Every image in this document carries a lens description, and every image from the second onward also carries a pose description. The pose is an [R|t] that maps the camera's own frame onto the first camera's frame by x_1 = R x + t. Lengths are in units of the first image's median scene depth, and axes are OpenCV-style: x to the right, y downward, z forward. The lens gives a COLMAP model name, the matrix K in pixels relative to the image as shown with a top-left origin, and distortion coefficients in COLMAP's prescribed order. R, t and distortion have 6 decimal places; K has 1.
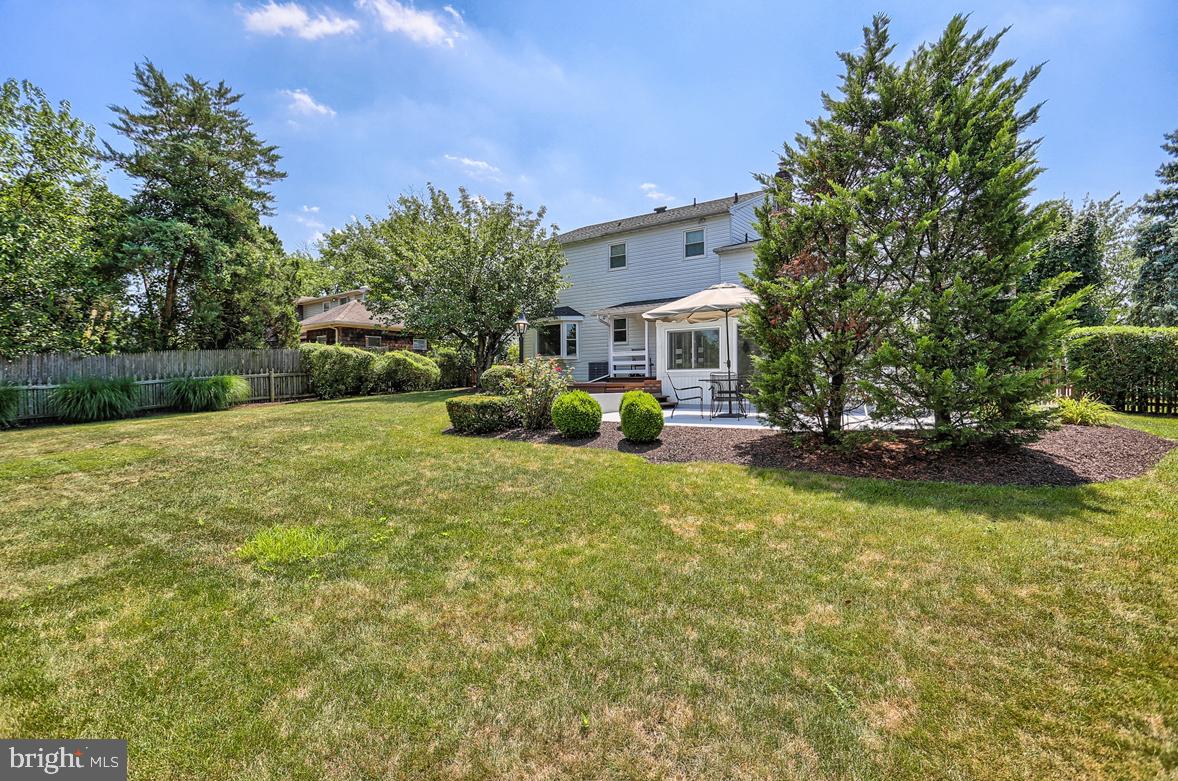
lens RADIAL K [[567.0, 0, 589.0], [0, 567.0, 390.5], [0, 0, 1]] dist [0.000527, 0.000545]
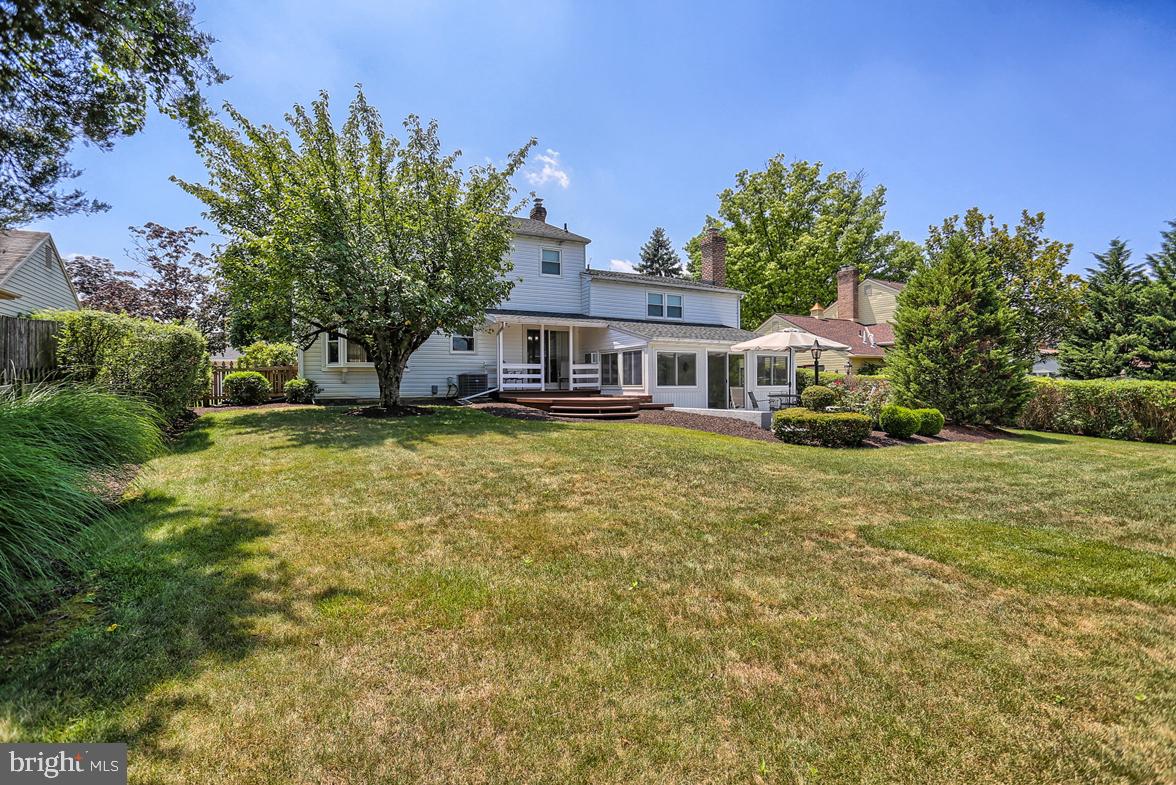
lens RADIAL K [[600.0, 0, 593.9], [0, 600.0, 381.9], [0, 0, 1]] dist [-0.002111, -0.000146]
pose [[0.409491, 0.010899, 0.912249, -0.773740], [0.016476, 0.999677, -0.019340, -0.017517], [-0.912165, 0.022950, 0.409179, 0.477411]]
